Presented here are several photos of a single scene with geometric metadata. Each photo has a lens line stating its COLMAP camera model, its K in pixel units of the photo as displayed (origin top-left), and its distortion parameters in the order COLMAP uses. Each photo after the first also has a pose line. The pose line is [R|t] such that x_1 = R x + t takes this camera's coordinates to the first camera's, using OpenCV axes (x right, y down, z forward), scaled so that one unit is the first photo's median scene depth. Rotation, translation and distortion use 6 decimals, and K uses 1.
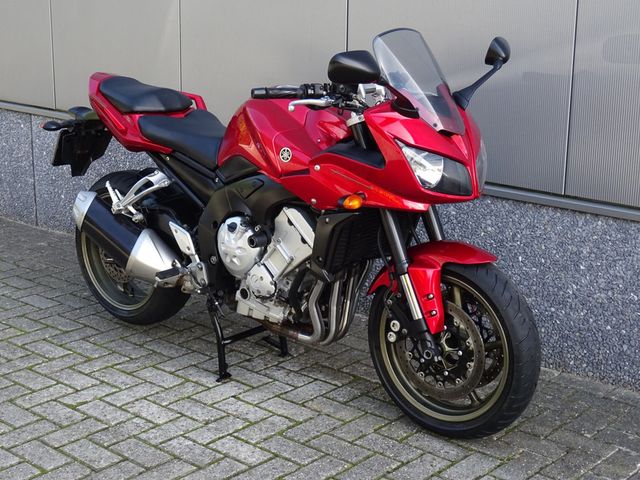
lens RADIAL K [[1130.9, 0, 320.0], [0, 1130.9, 240.0], [0, 0, 1]] dist [-0.017355, 0.087938]
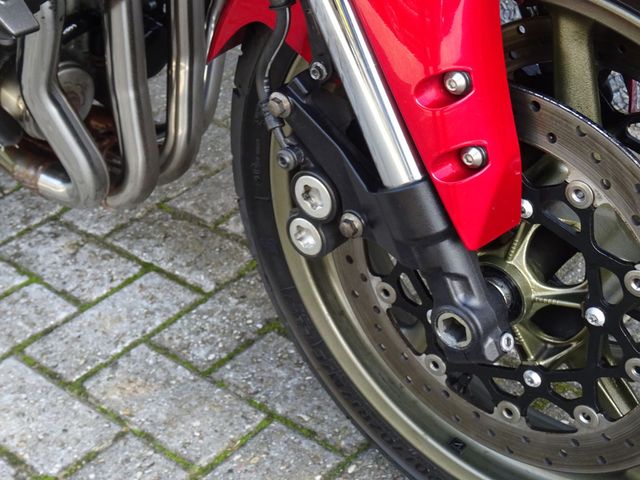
lens RADIAL K [[1130.9, 0, 320.0], [0, 1130.9, 240.0], [0, 0, 1]] dist [-0.017355, 0.087938]
pose [[0.996494, -0.070590, -0.044907, 0.074490], [0.081070, 0.947341, 0.309794, 0.009930], [0.020674, -0.312349, 0.949742, 0.734762]]
